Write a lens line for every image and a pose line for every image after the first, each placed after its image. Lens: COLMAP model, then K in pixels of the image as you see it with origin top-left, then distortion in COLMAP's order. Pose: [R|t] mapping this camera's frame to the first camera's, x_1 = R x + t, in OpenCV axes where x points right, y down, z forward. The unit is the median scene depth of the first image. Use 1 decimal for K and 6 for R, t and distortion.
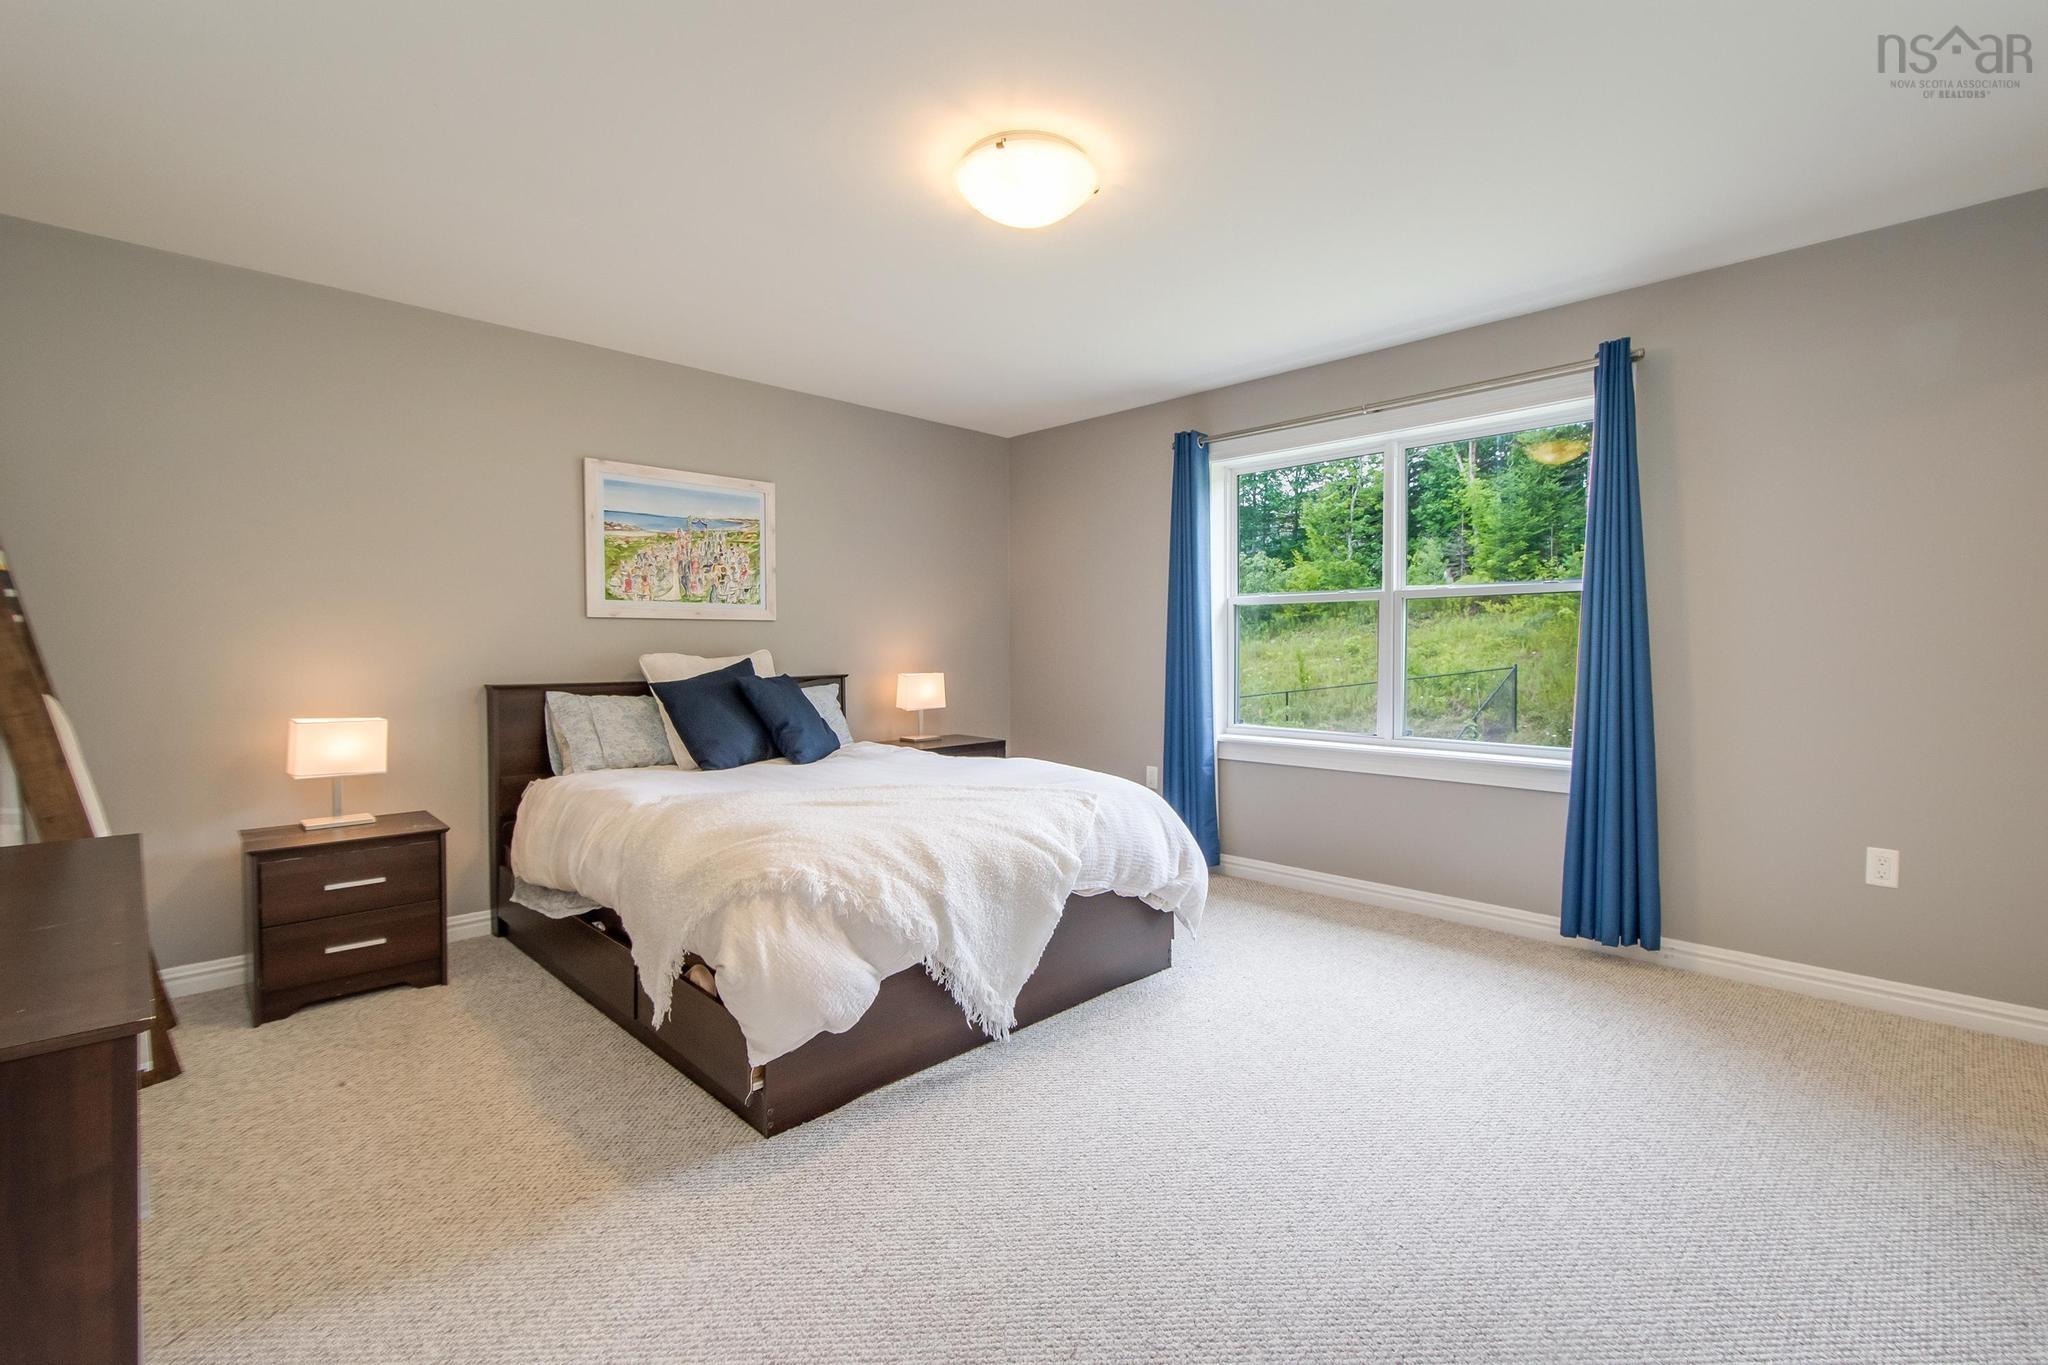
lens RADIAL K [[919.7, 0, 1031.0], [0, 919.7, 664.5], [0, 0, 1]] dist [0.002233, 0.000067]
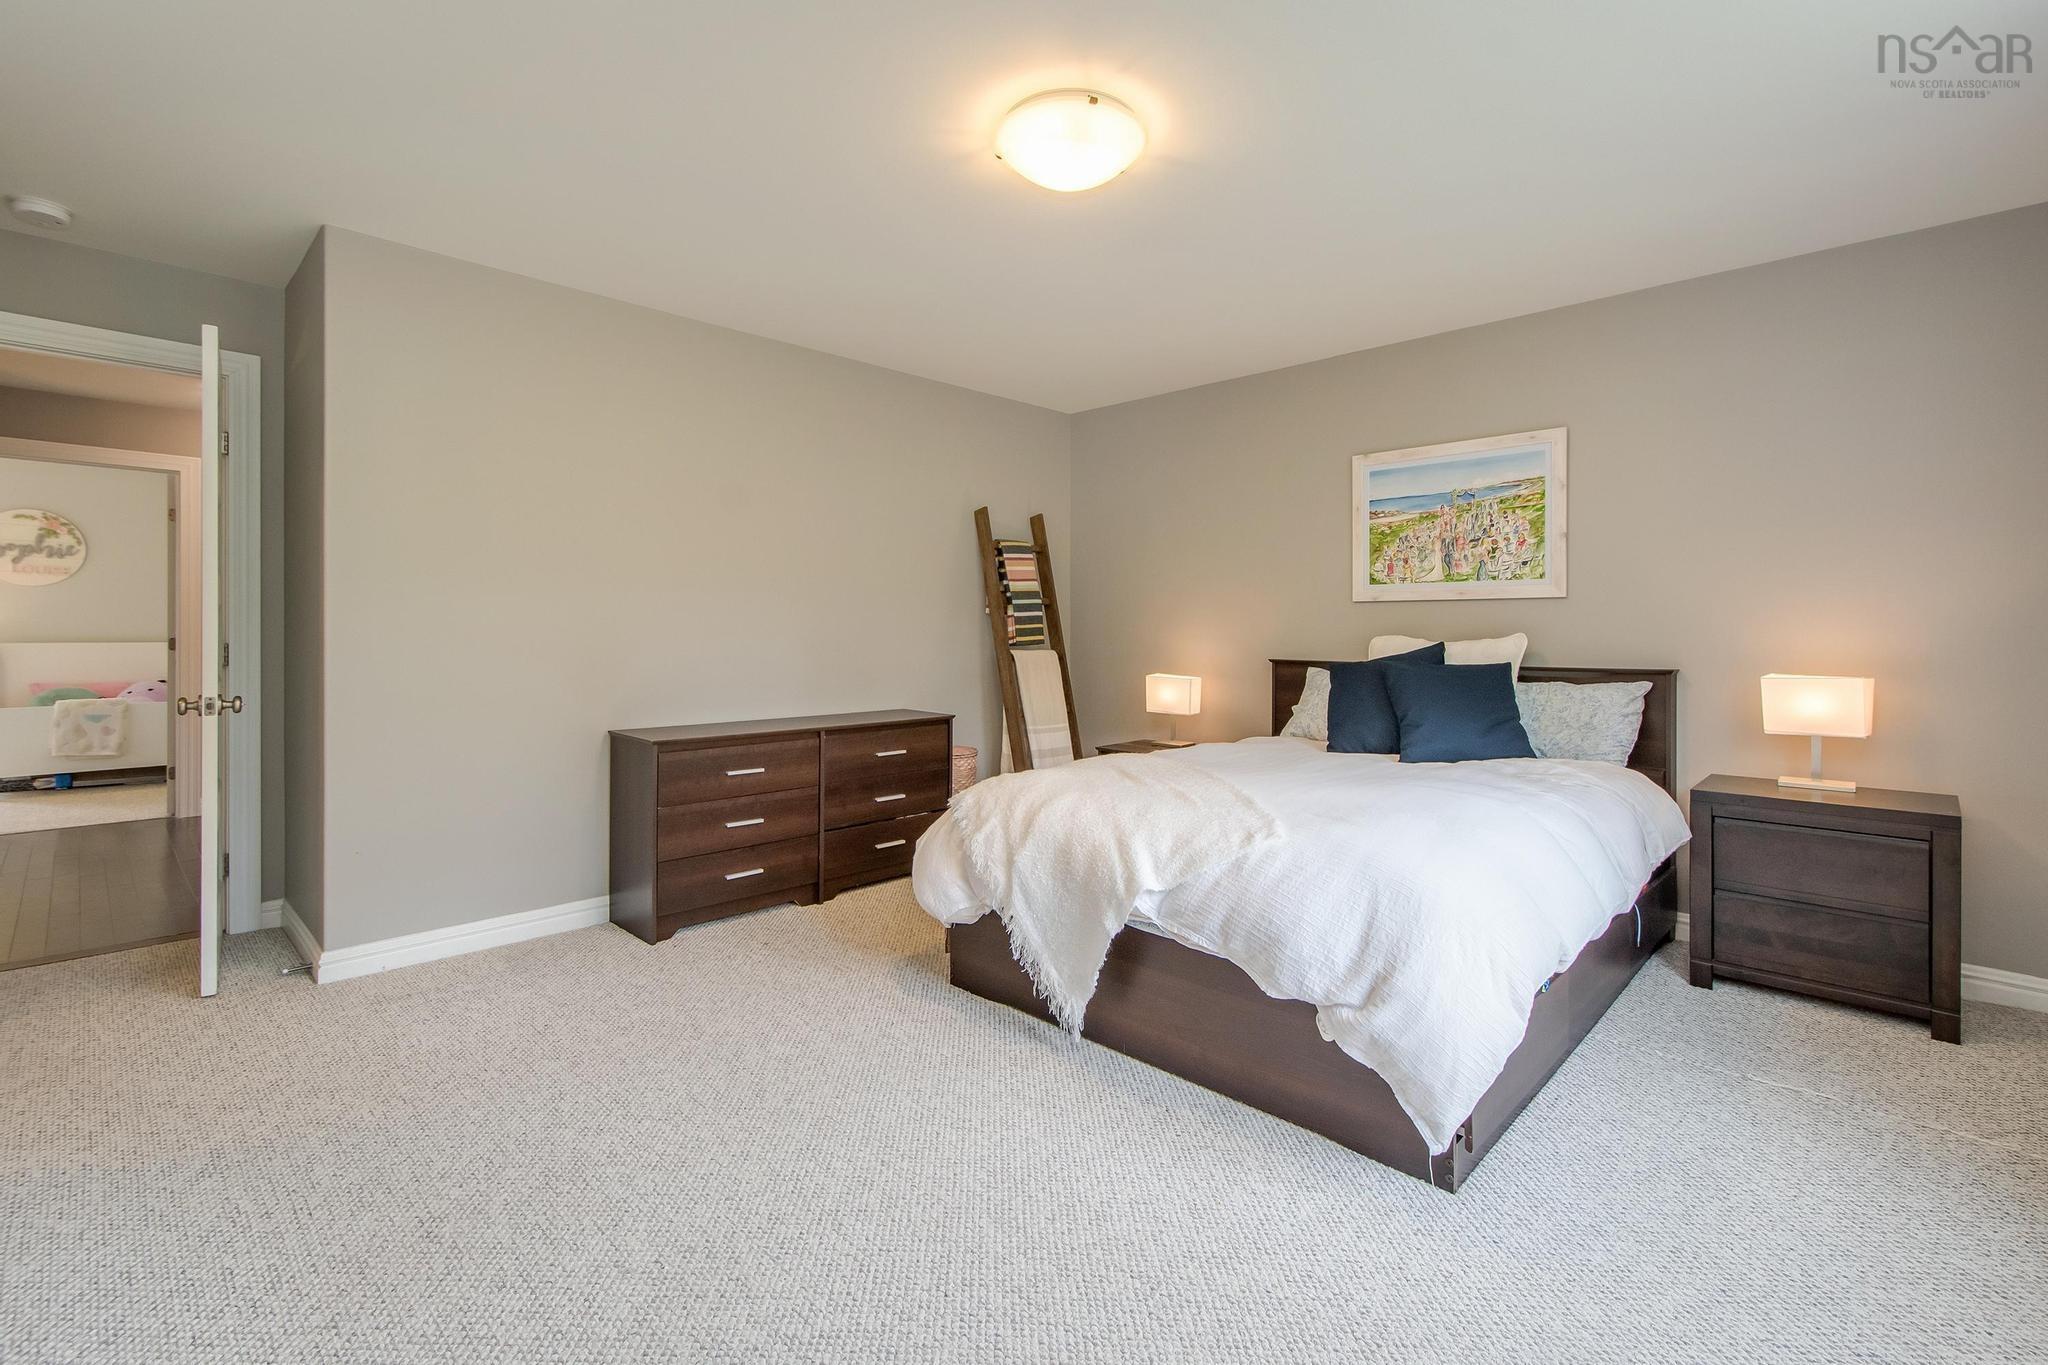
lens RADIAL K [[918.3, 0, 1031.3], [0, 918.3, 635.1], [0, 0, 1]] dist [0.005531, 0.000213]
pose [[0.003124, 0.009371, -0.999951, 0.567374], [-0.022730, 0.999698, 0.009297, -0.012514], [0.999737, 0.022700, 0.003336, 0.576245]]
